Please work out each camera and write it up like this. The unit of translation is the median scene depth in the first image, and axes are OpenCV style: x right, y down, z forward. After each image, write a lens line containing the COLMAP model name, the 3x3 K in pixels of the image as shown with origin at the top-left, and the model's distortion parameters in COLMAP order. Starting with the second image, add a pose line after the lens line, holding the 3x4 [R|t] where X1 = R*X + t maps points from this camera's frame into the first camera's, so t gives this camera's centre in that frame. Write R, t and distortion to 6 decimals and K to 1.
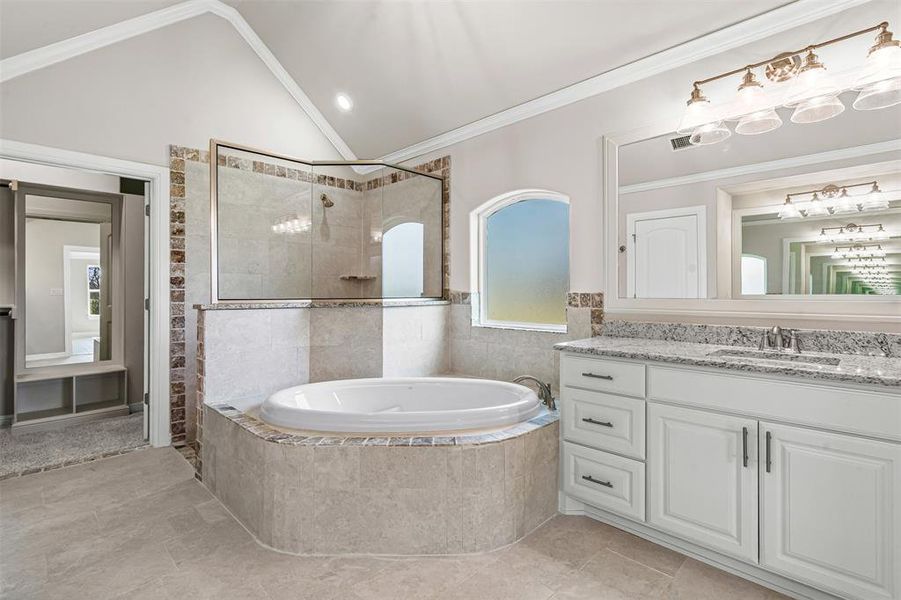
lens RADIAL K [[424.0, 0, 443.8], [0, 424.0, 292.9], [0, 0, 1]] dist [-0.006425, 0.003741]
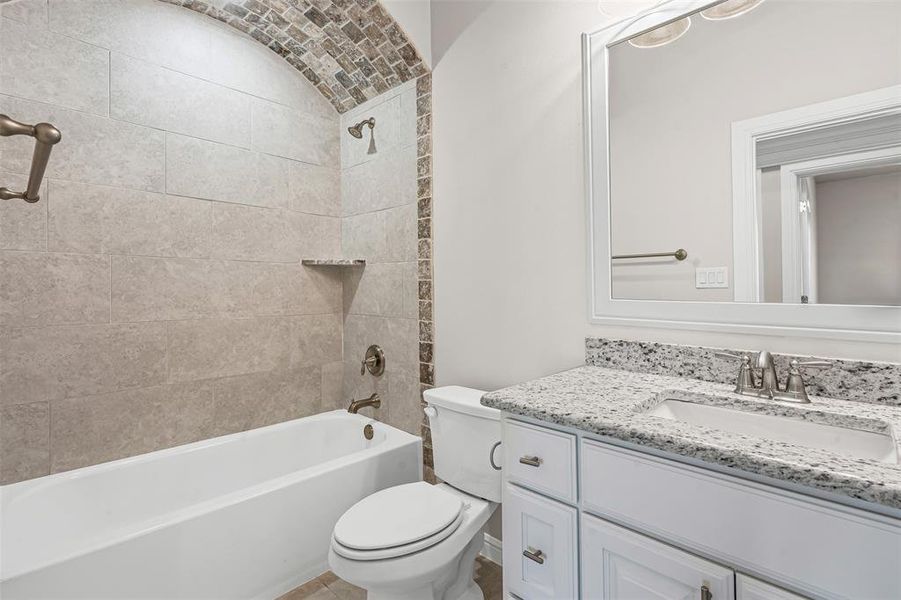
lens RADIAL K [[424.0, 0, 453.0], [0, 424.0, 291.4], [0, 0, 1]] dist [-0.006425, 0.003741]
pose [[0.998941, -0.000940, 0.046010, 0.239422], [0.000352, 0.999918, 0.012792, -0.006083], [-0.046018, -0.012763, 0.998859, 0.320456]]
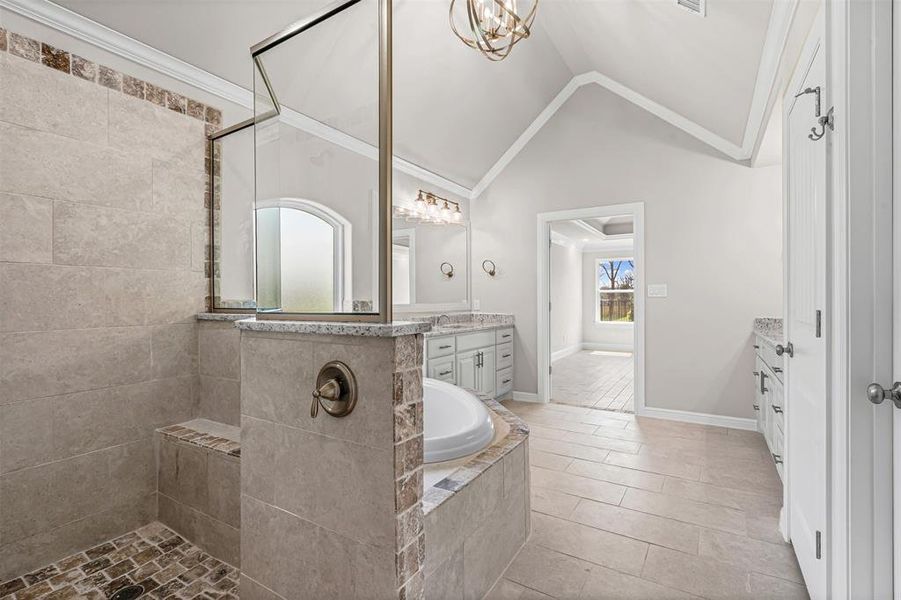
lens RADIAL K [[424.0, 0, 451.7], [0, 424.0, 301.4], [0, 0, 1]] dist [-0.006425, 0.003741]
pose [[-0.232760, 0.001338, 0.972533, -0.994966], [0.009156, 0.999958, 0.000816, 0.003011], [-0.972491, 0.009095, -0.232762, 1.007269]]
